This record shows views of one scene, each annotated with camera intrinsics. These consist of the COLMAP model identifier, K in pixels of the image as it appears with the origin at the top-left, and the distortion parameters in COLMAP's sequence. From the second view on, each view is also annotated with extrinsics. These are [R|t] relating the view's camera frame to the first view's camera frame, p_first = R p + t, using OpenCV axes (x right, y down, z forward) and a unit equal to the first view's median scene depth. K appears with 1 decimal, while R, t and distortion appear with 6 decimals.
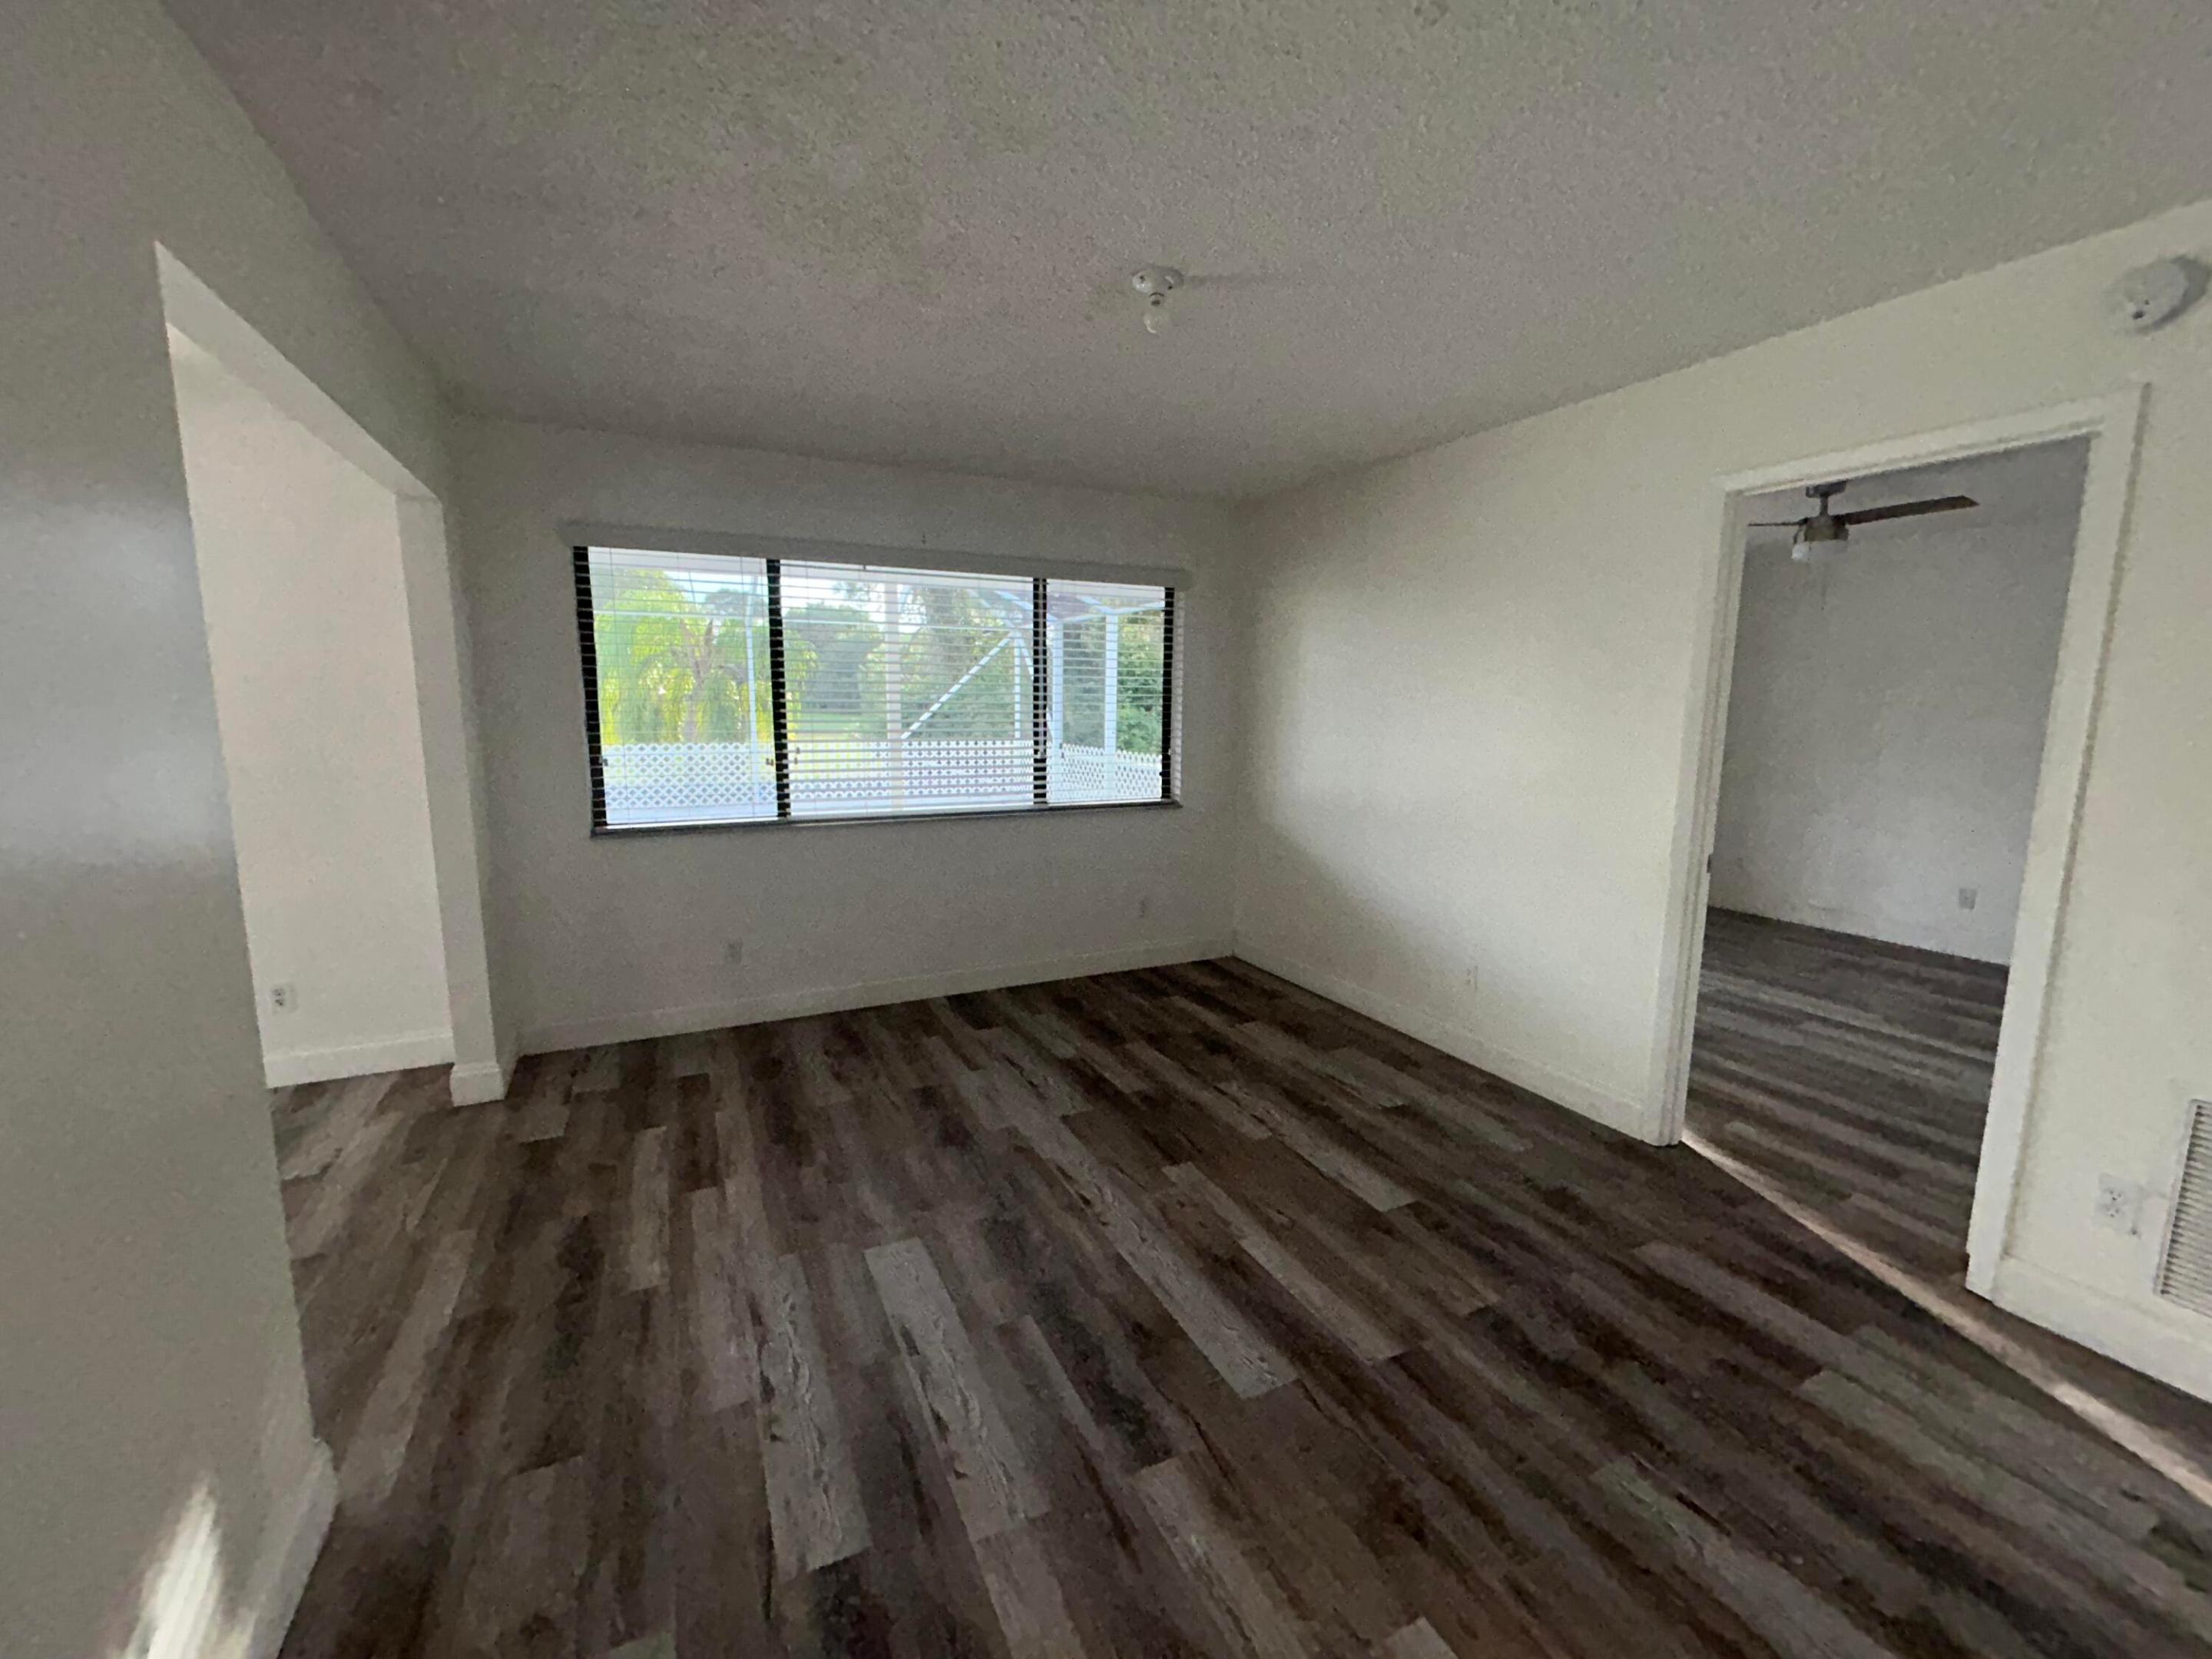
lens RADIAL K [[897.3, 0, 1105.5], [0, 897.3, 825.9], [0, 0, 1]] dist [-0.000352, 0.000686]
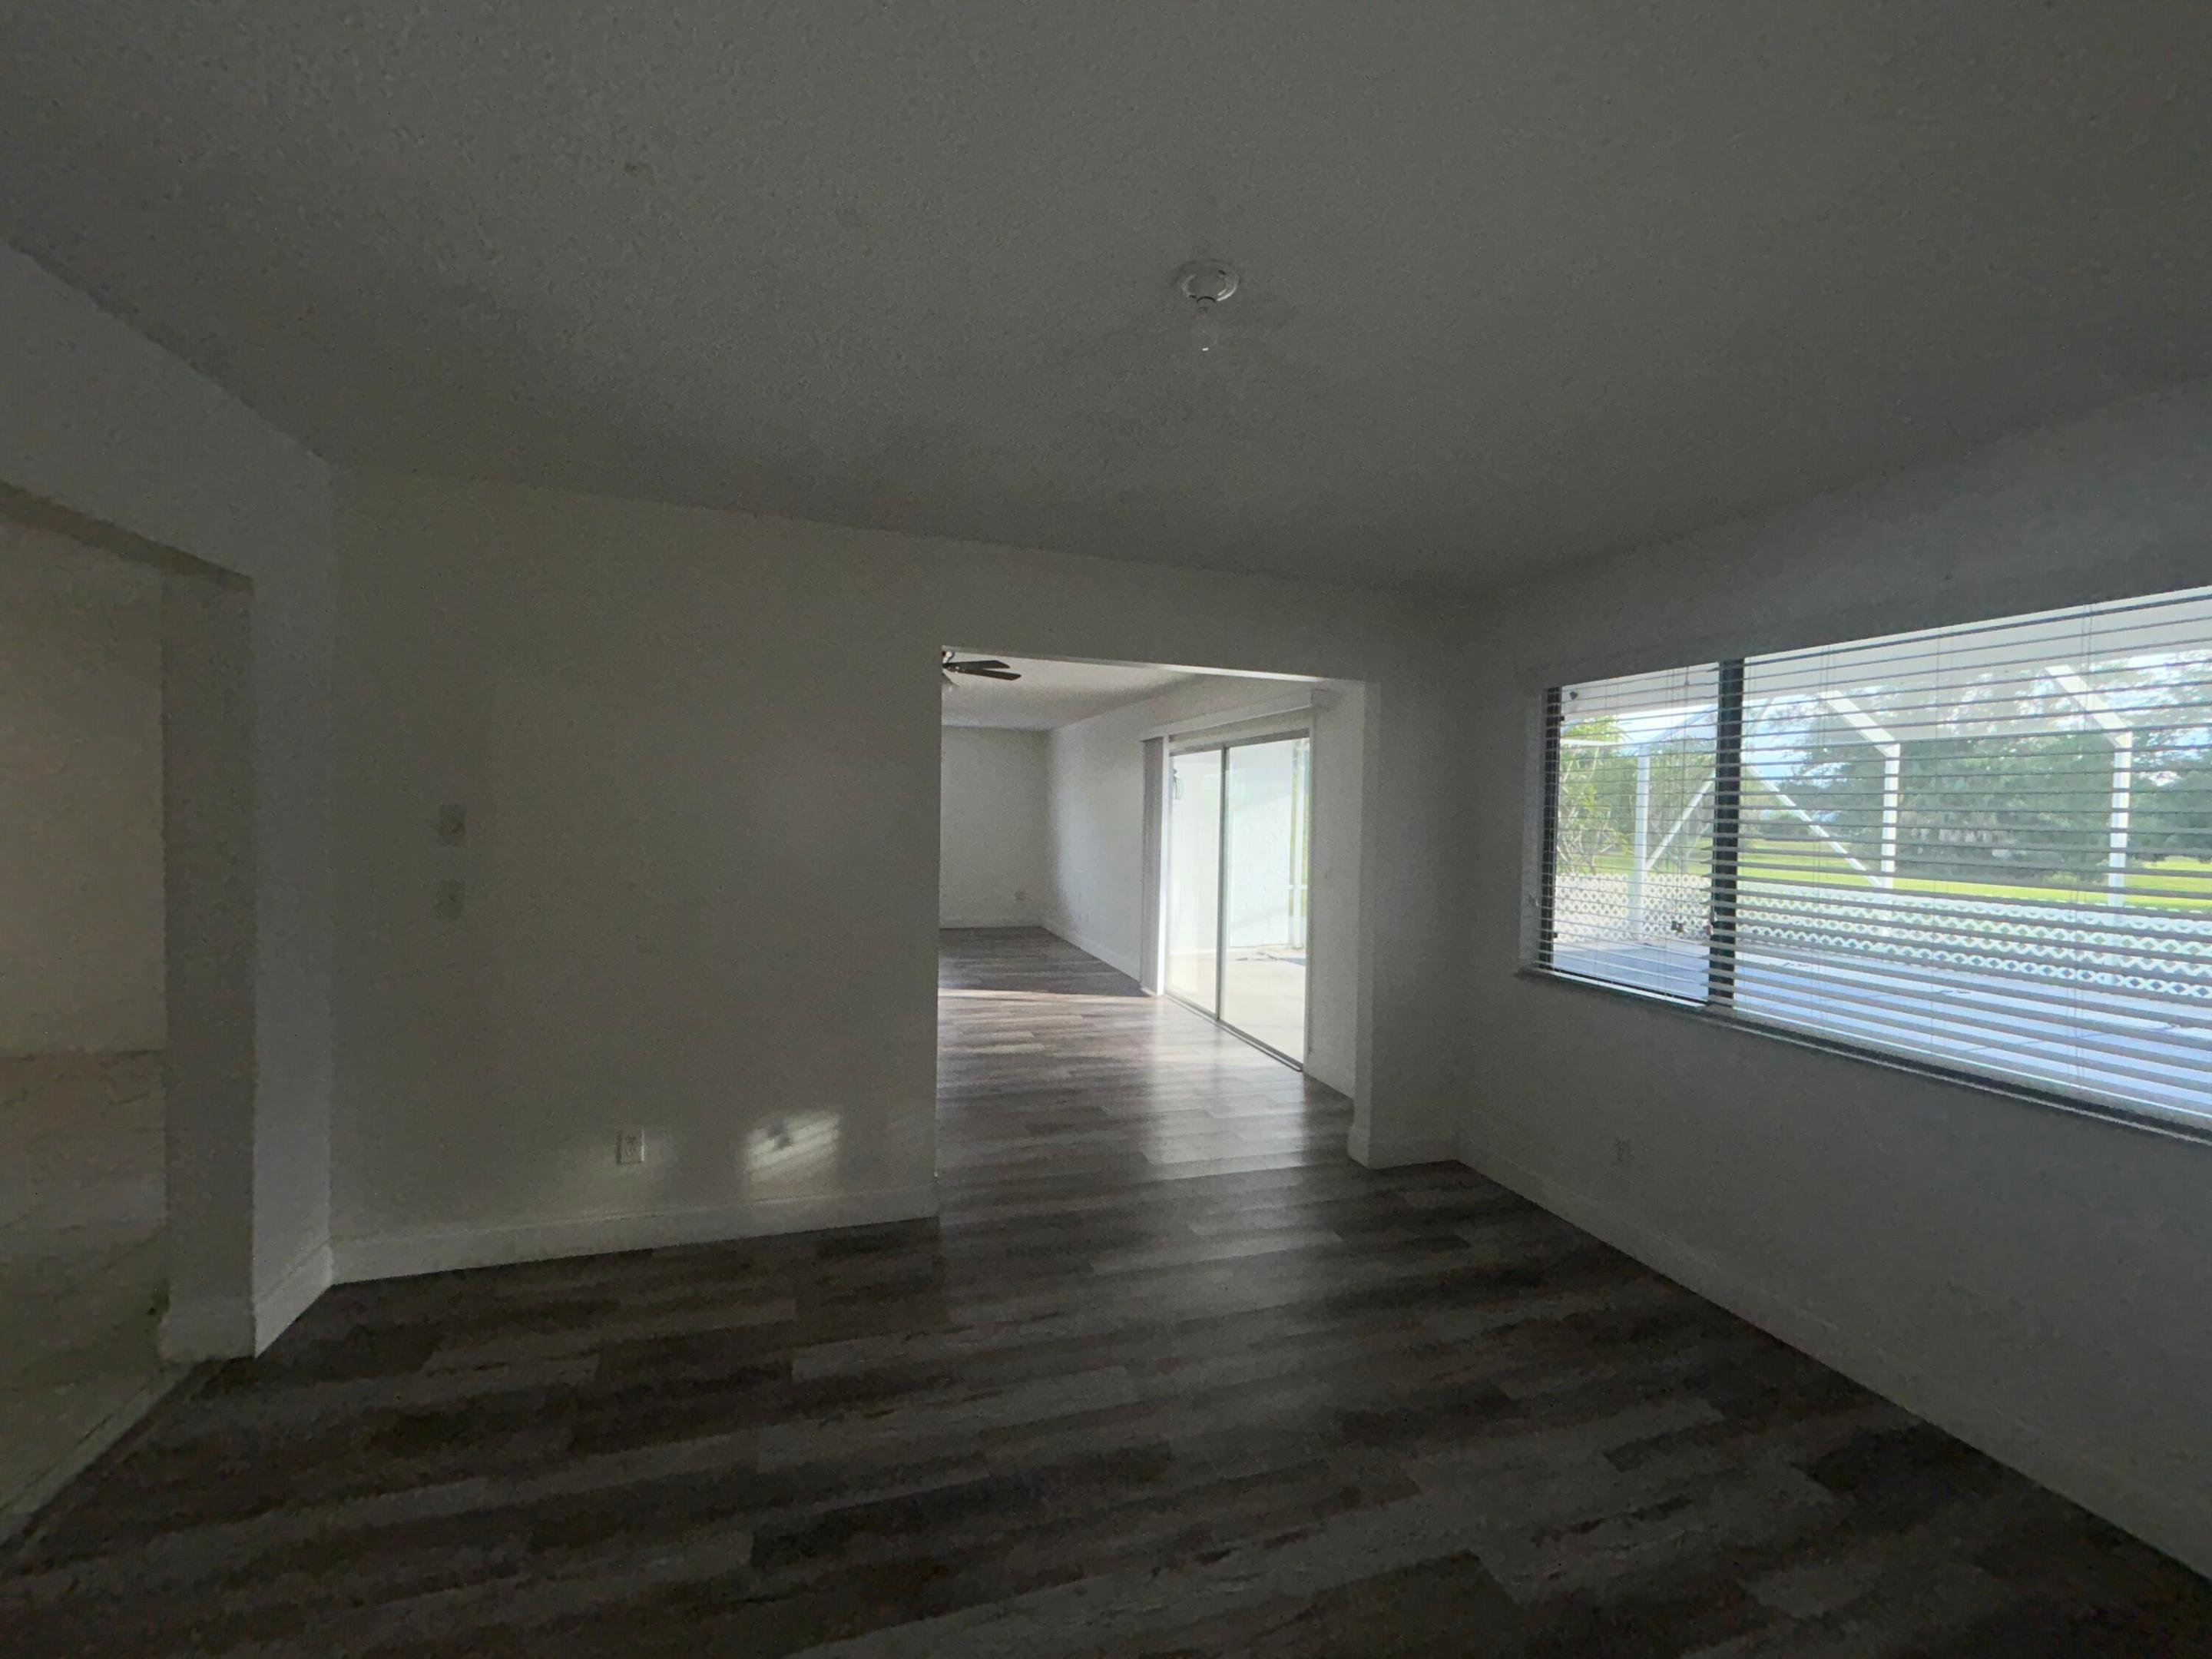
lens RADIAL K [[897.3, 0, 1104.1], [0, 897.3, 833.0], [0, 0, 1]] dist [-0.000352, 0.000686]
pose [[-0.148749, 0.014958, -0.988762, 0.503035], [-0.161088, 0.986163, 0.039152, -0.112634], [0.975666, 0.165101, -0.144281, 0.693265]]
